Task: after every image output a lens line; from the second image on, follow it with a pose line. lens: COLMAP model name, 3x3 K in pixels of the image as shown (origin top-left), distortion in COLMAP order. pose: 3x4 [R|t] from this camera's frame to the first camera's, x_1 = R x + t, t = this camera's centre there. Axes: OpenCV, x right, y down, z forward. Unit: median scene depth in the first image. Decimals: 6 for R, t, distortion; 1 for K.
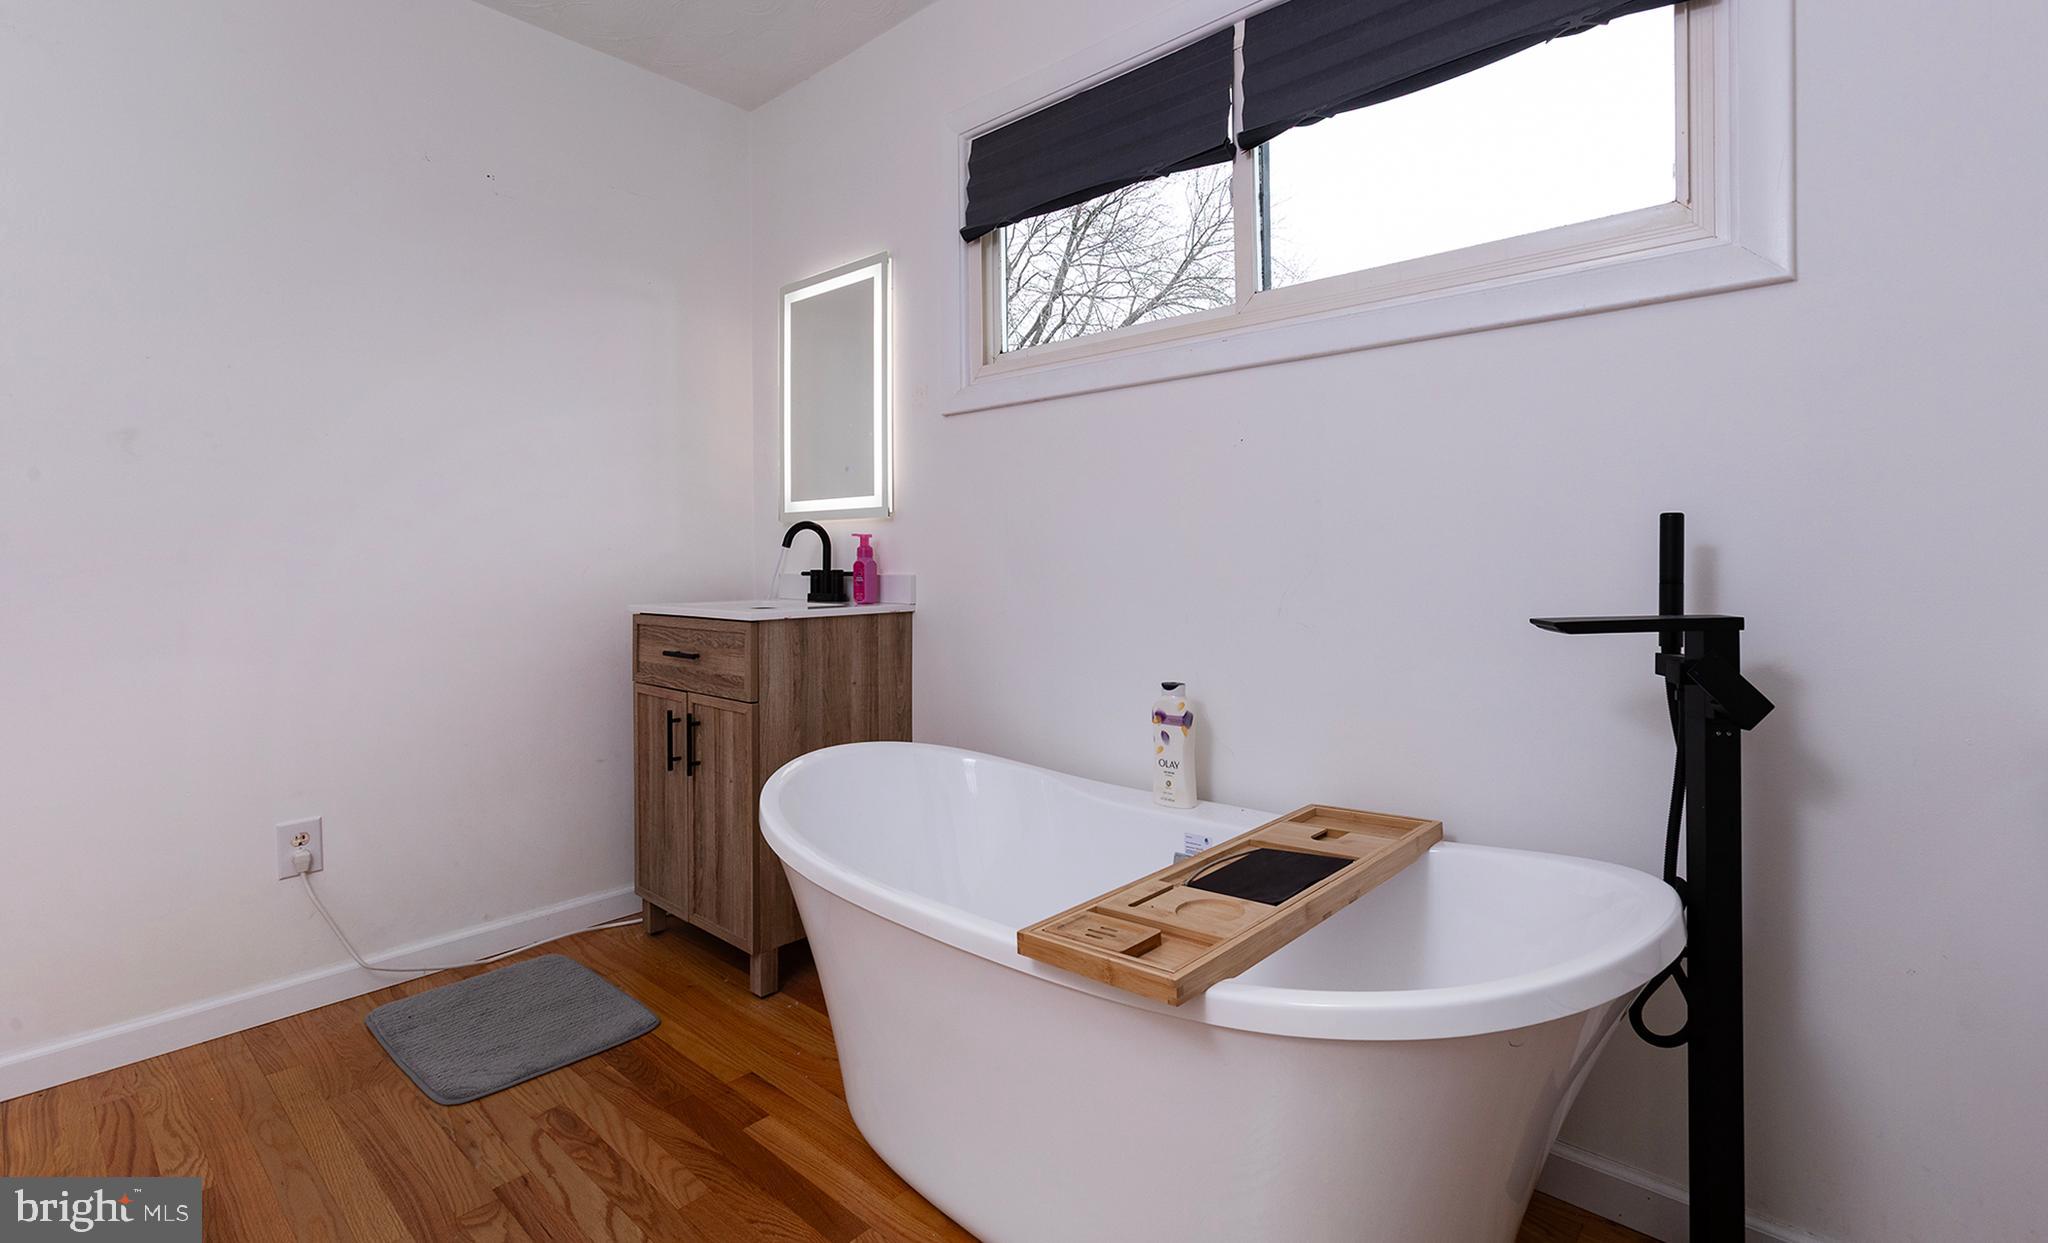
lens RADIAL K [[951.2, 0, 1034.2], [0, 951.2, 585.8], [0, 0, 1]] dist [-0.002915, -0.000358]
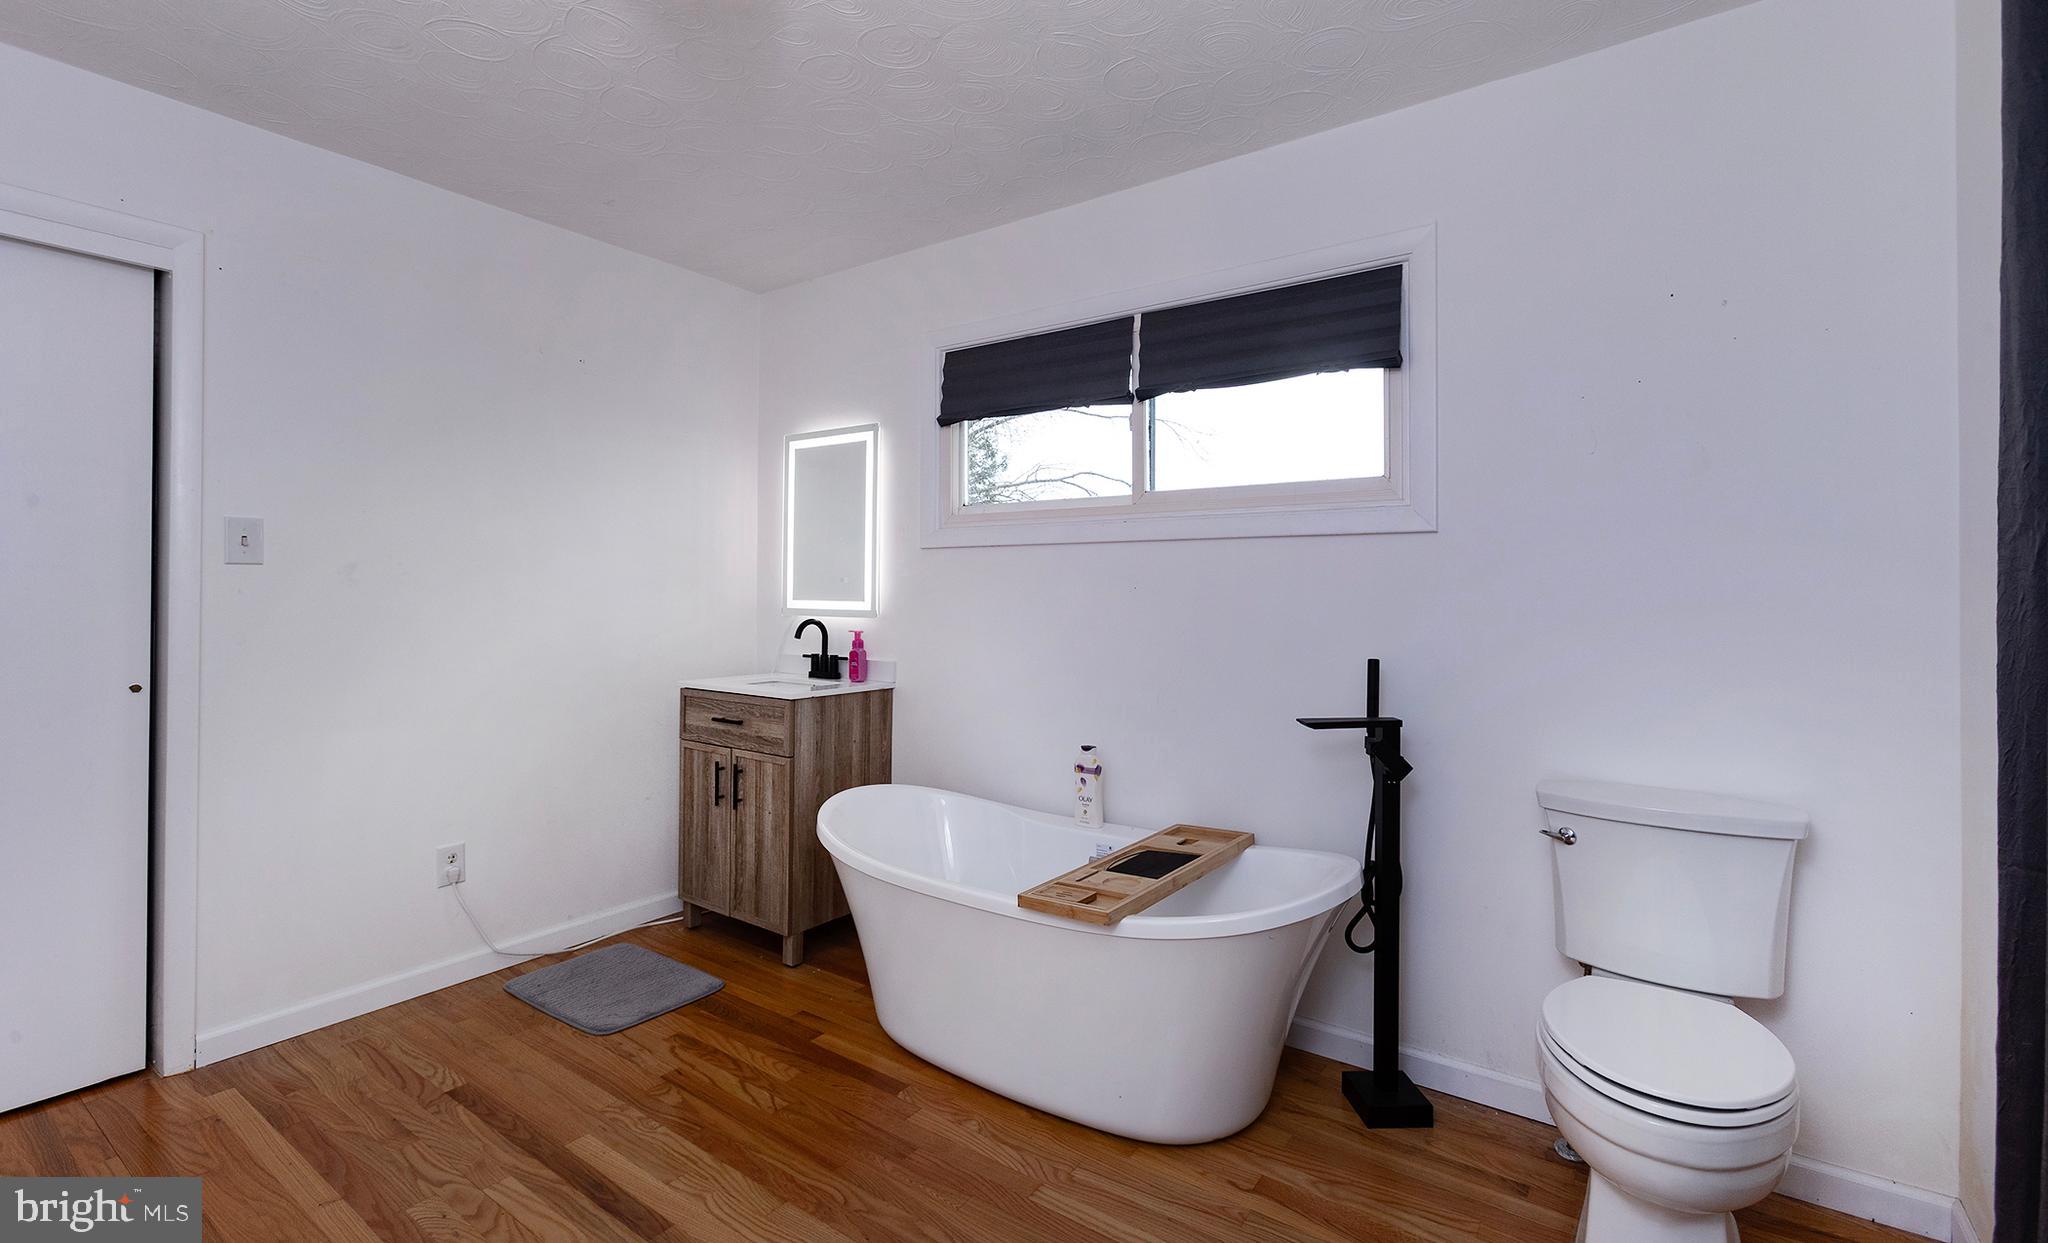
lens RADIAL K [[910.9, 0, 1024.0], [0, 910.9, 621.5], [0, 0, 1]] dist [-0.013352, -0.000106]
pose [[0.992820, 0.014874, 0.118692, -0.115301], [-0.014711, 0.999889, -0.002250, -0.080114], [-0.118713, 0.000487, 0.992929, -0.378606]]
